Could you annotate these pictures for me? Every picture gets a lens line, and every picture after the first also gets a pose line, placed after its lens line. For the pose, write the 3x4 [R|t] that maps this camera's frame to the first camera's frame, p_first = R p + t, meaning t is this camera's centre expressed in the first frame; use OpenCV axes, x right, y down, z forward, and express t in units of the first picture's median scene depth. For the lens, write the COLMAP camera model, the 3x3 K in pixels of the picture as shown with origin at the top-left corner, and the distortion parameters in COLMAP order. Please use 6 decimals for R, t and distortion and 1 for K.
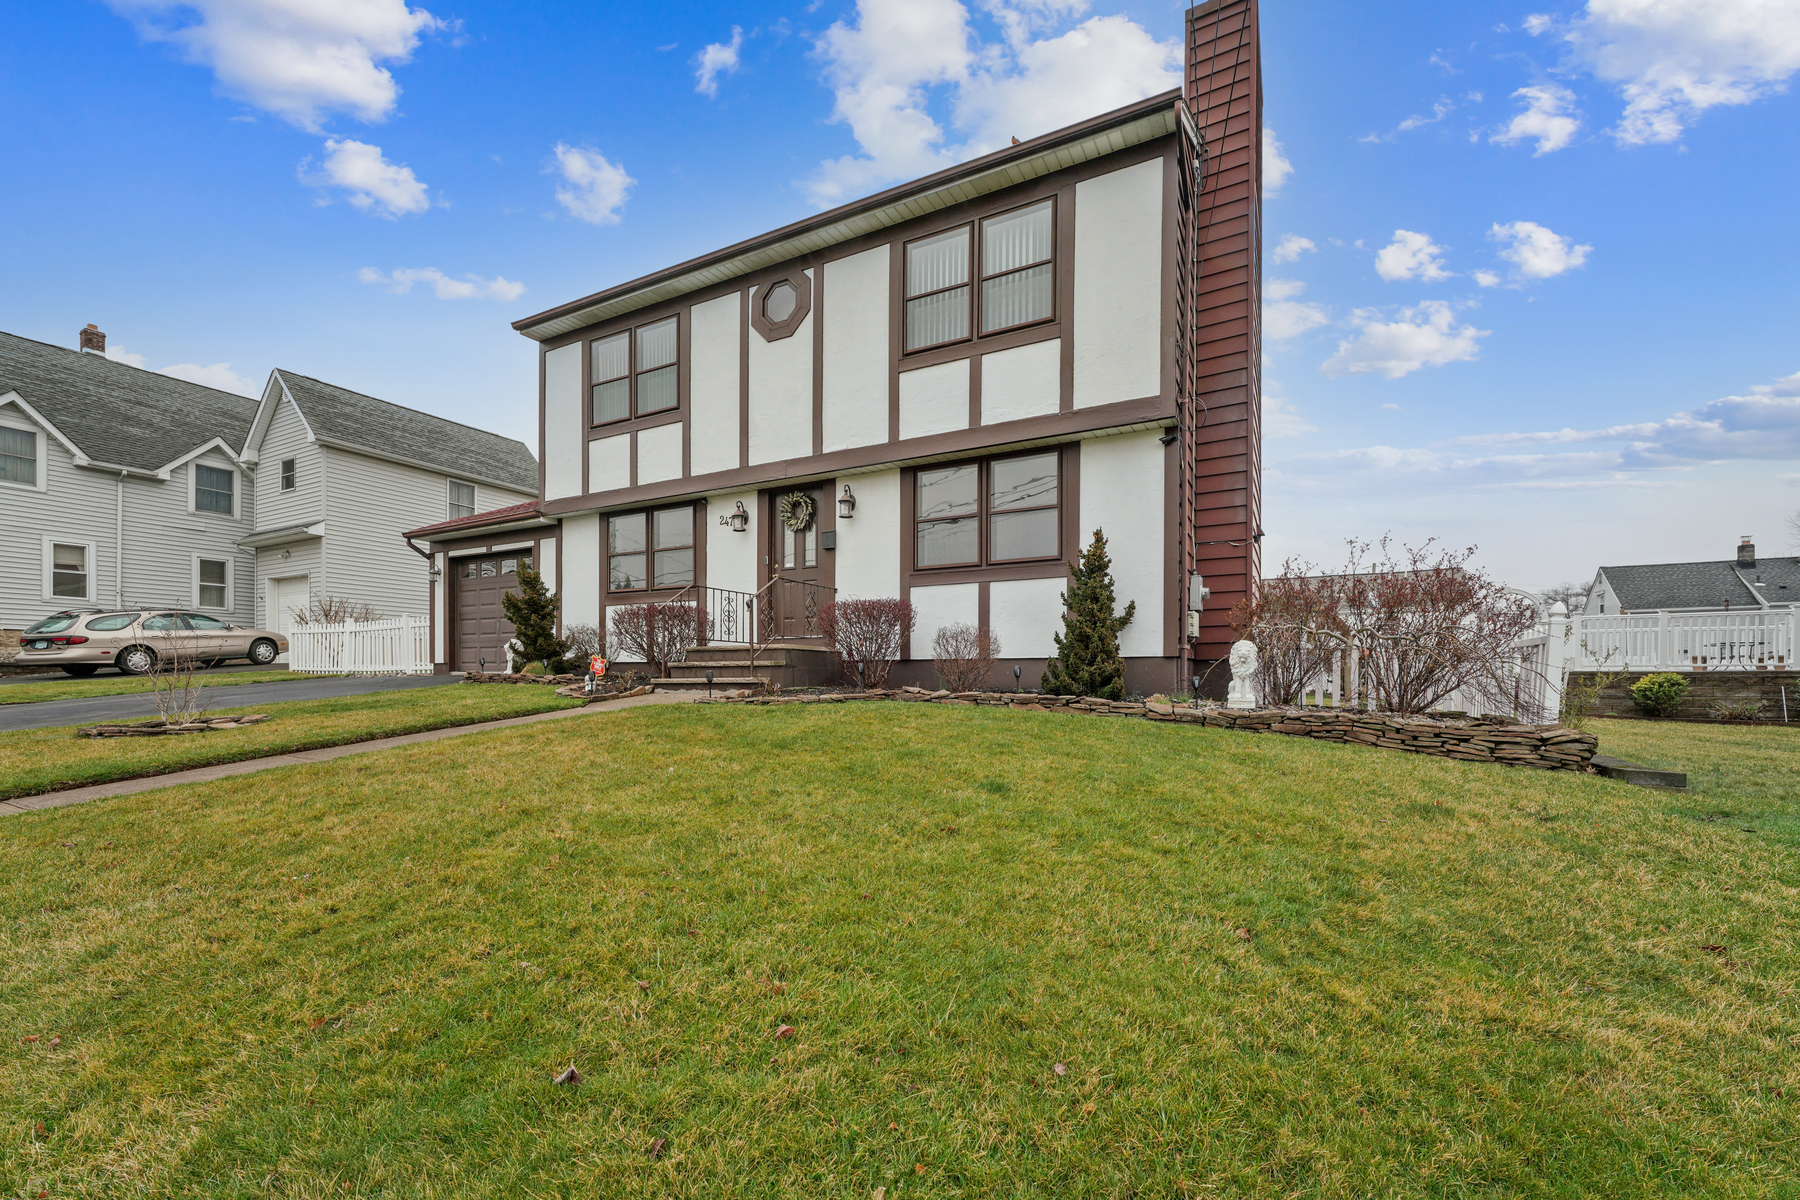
lens RADIAL K [[724.8, 0, 969.4], [0, 724.8, 661.7], [0, 0, 1]] dist [-0.002613, -0.000692]
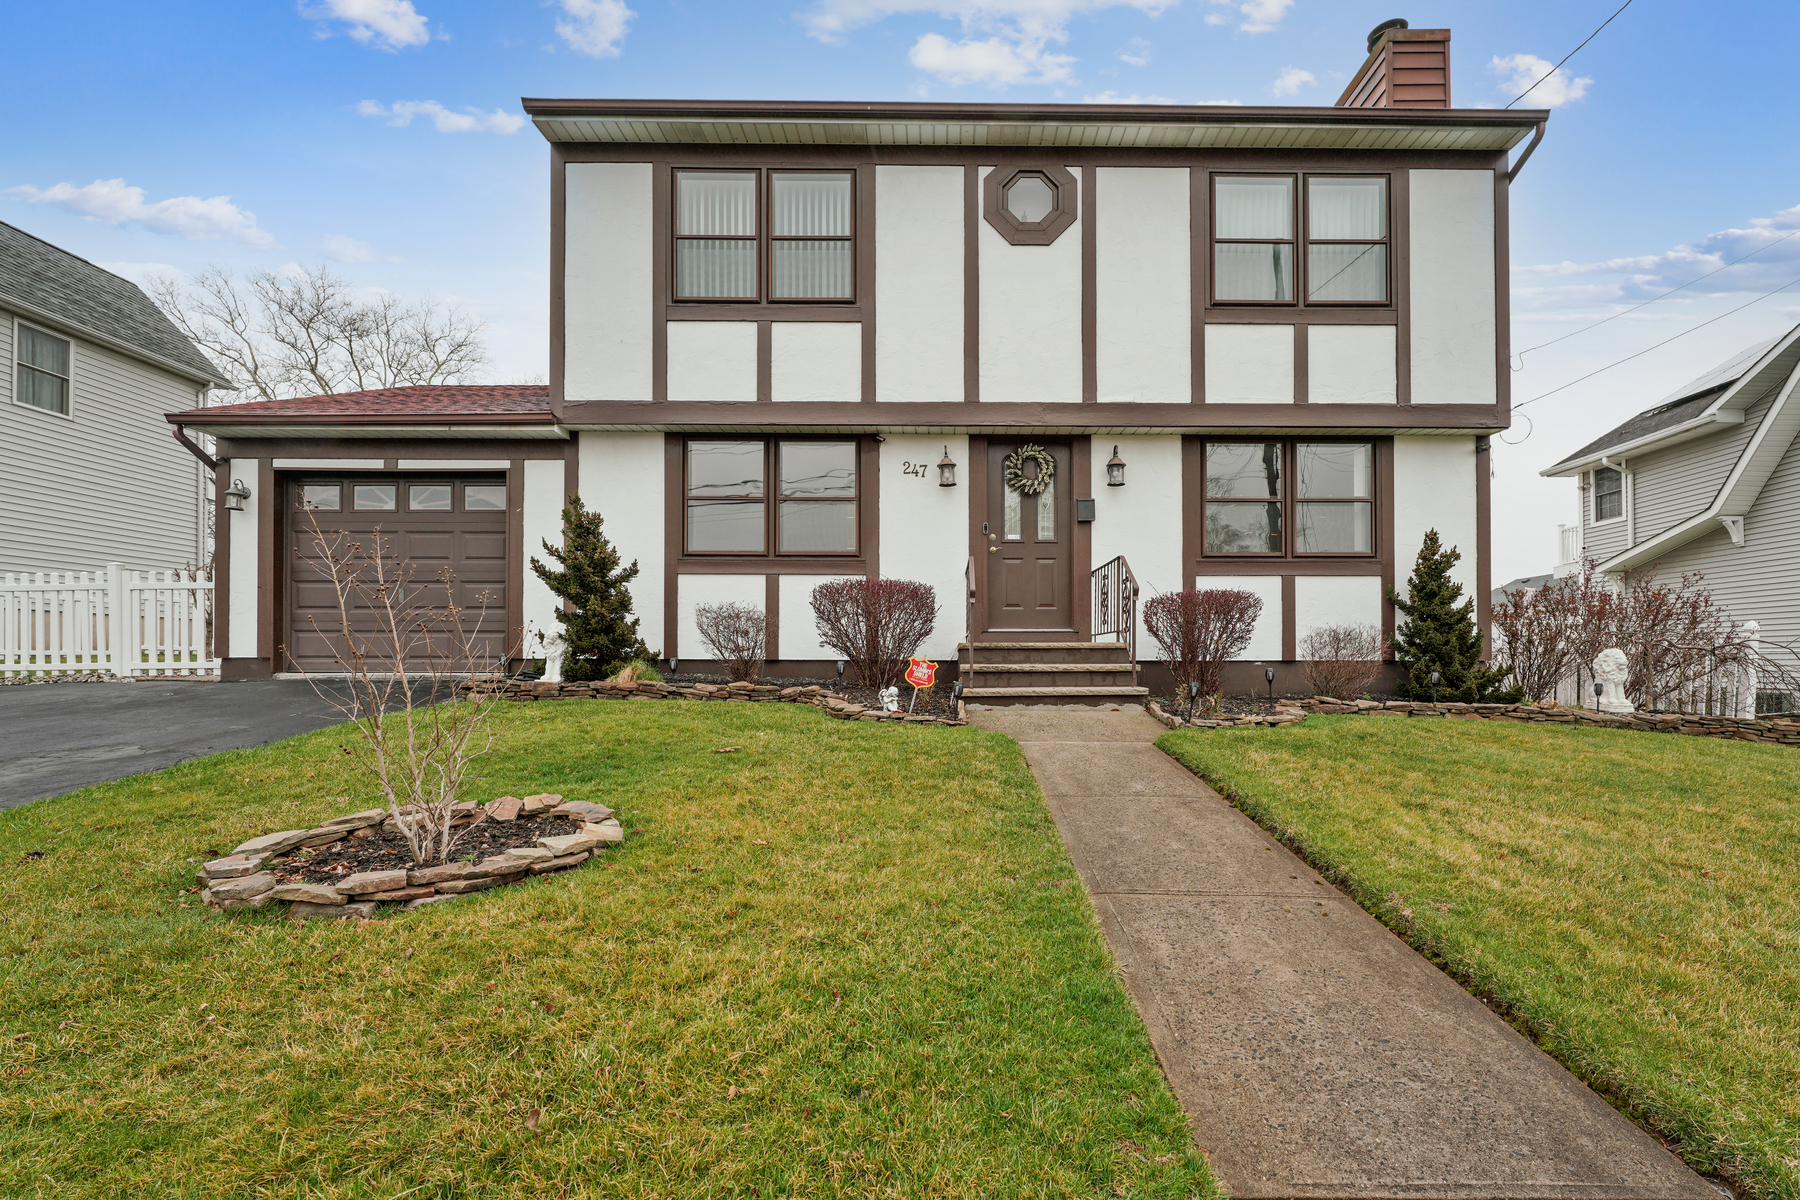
lens RADIAL K [[724.8, 0, 935.9], [0, 724.8, 665.9], [0, 0, 1]] dist [-0.002613, -0.000692]
pose [[0.889935, 0.008180, 0.456014, -0.581459], [-0.009440, 0.999955, 0.000486, 0.005663], [-0.455989, -0.004738, 0.889973, 0.291193]]
